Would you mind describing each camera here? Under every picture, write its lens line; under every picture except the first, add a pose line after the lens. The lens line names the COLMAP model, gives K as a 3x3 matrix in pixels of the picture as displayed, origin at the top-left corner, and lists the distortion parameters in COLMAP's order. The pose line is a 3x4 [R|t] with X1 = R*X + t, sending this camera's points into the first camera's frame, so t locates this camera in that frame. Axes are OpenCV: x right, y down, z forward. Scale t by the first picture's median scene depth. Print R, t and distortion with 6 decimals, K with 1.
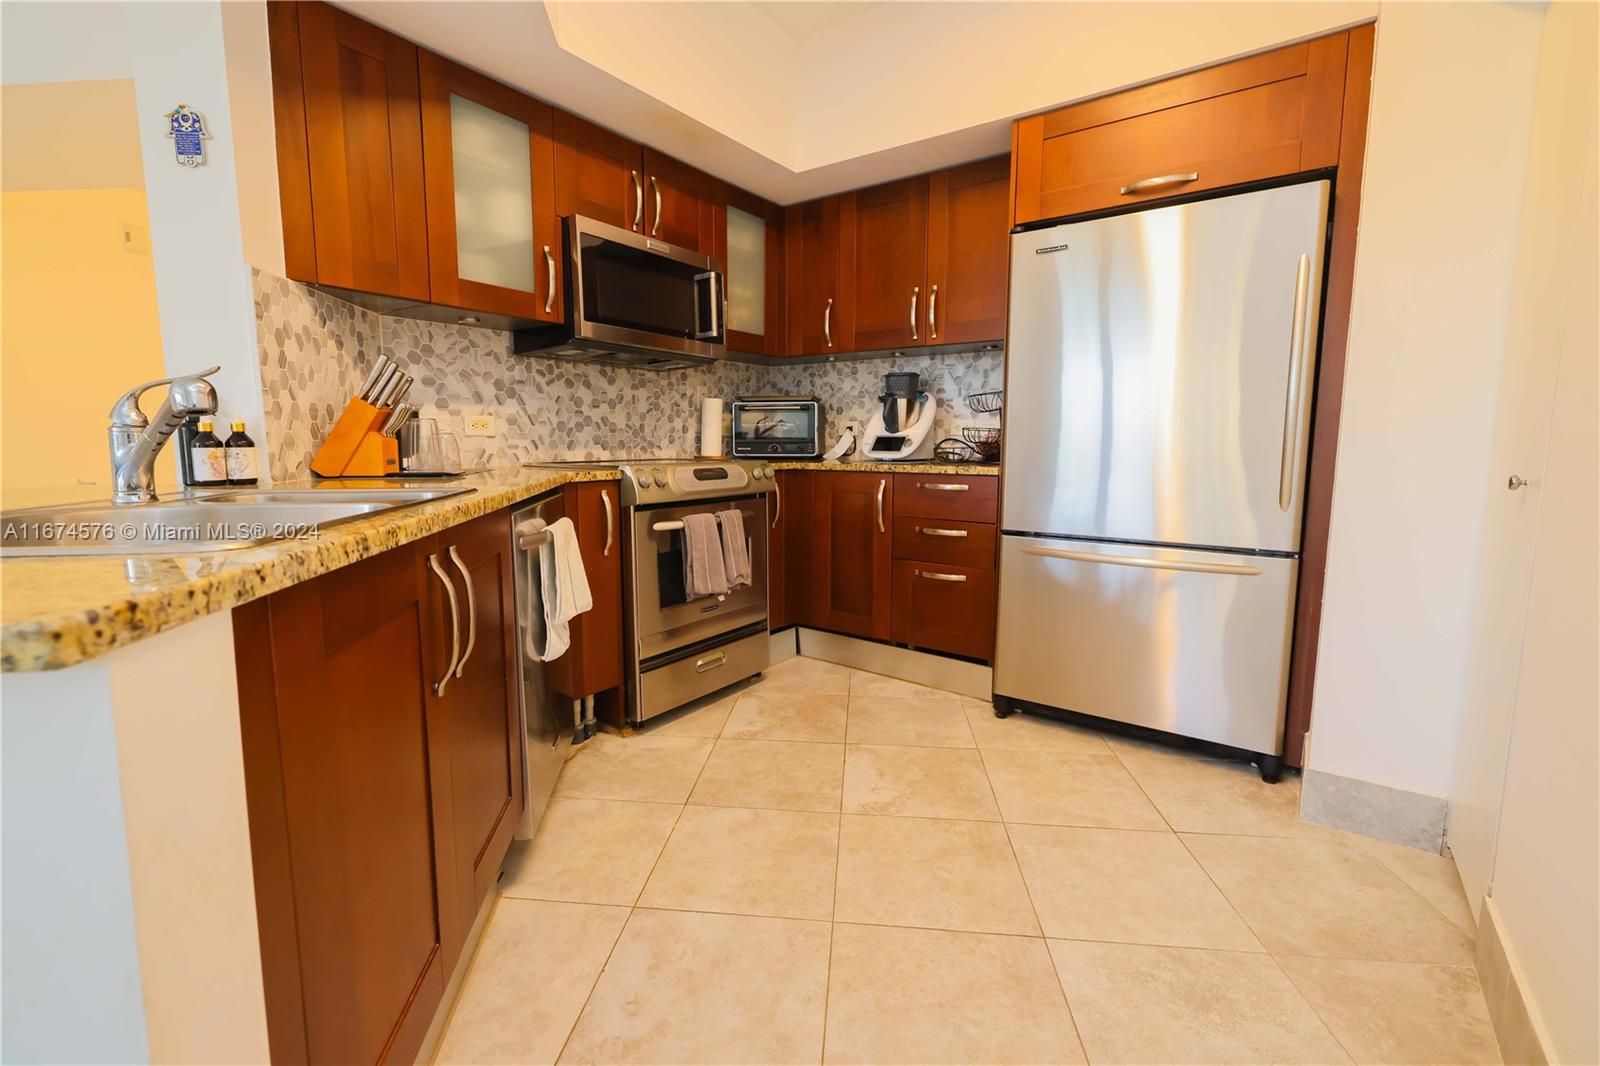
lens RADIAL K [[692.6, 0, 800.4], [0, 692.6, 529.6], [0, 0, 1]] dist [-0.002280, 0.000929]
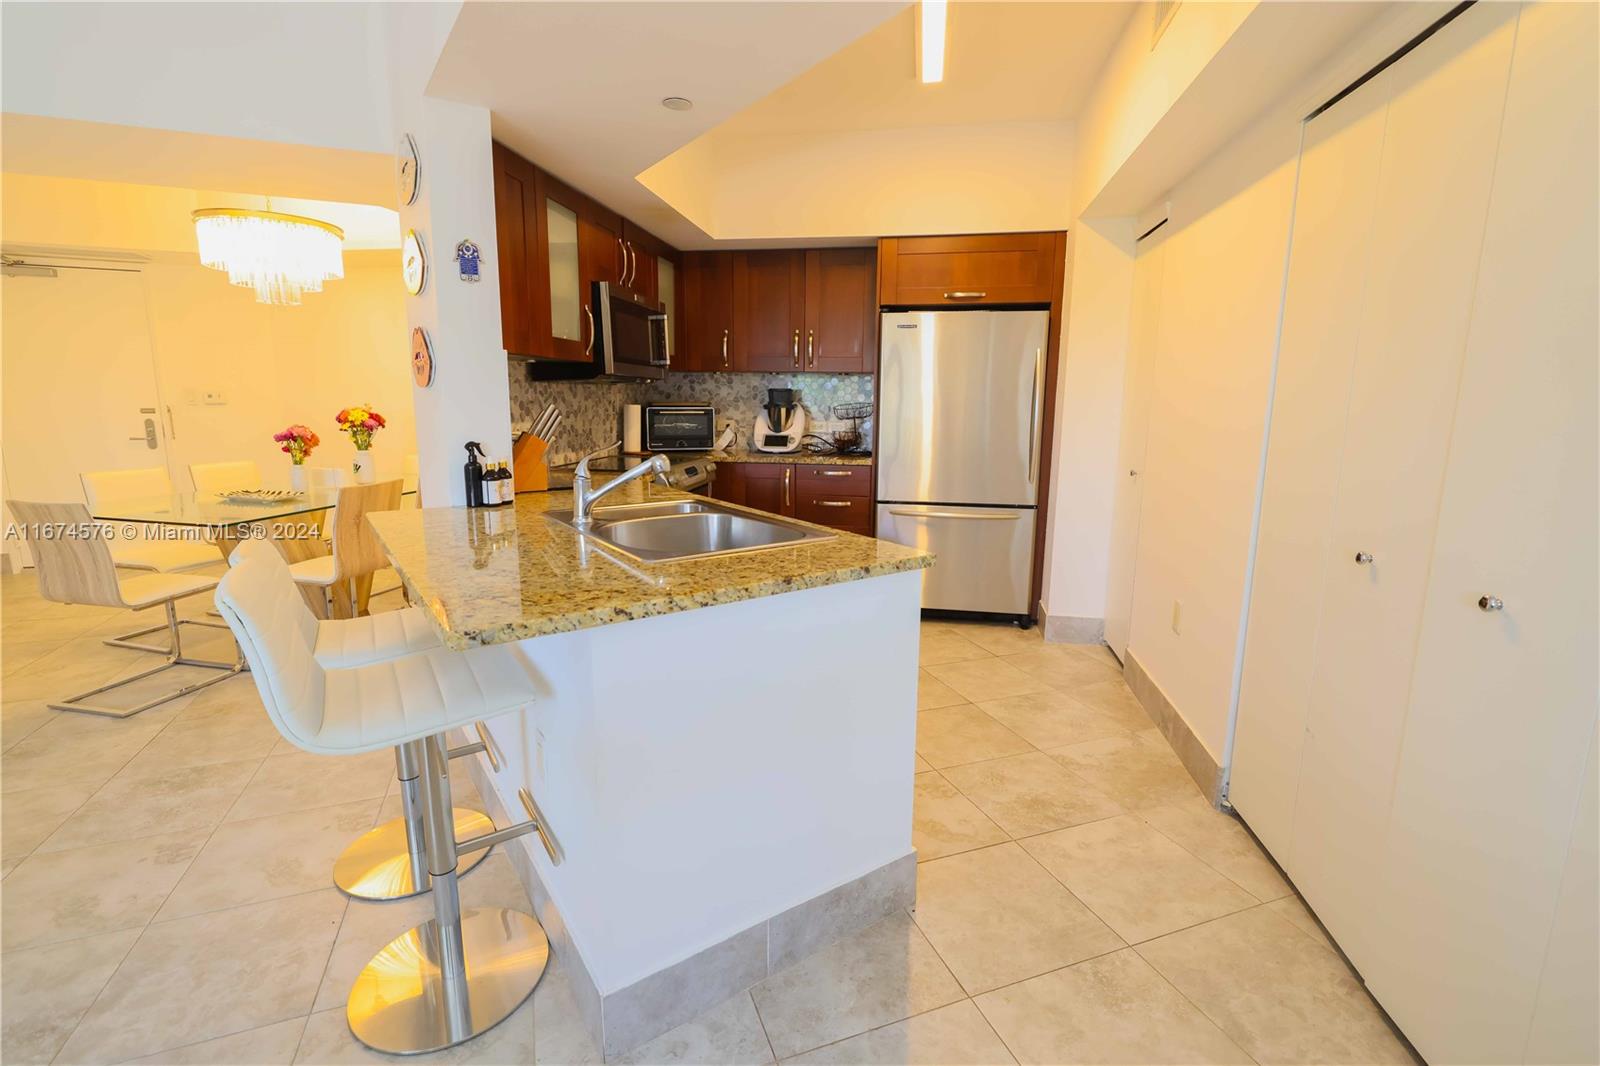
lens RADIAL K [[721.9, 0, 798.4], [0, 721.9, 533.8], [0, 0, 1]] dist [0.001937, -0.000015]
pose [[0.897540, -0.076123, 0.434312, -0.545977], [0.048764, 0.996079, 0.073810, -0.050413], [-0.438228, -0.045069, 0.897733, -0.366882]]
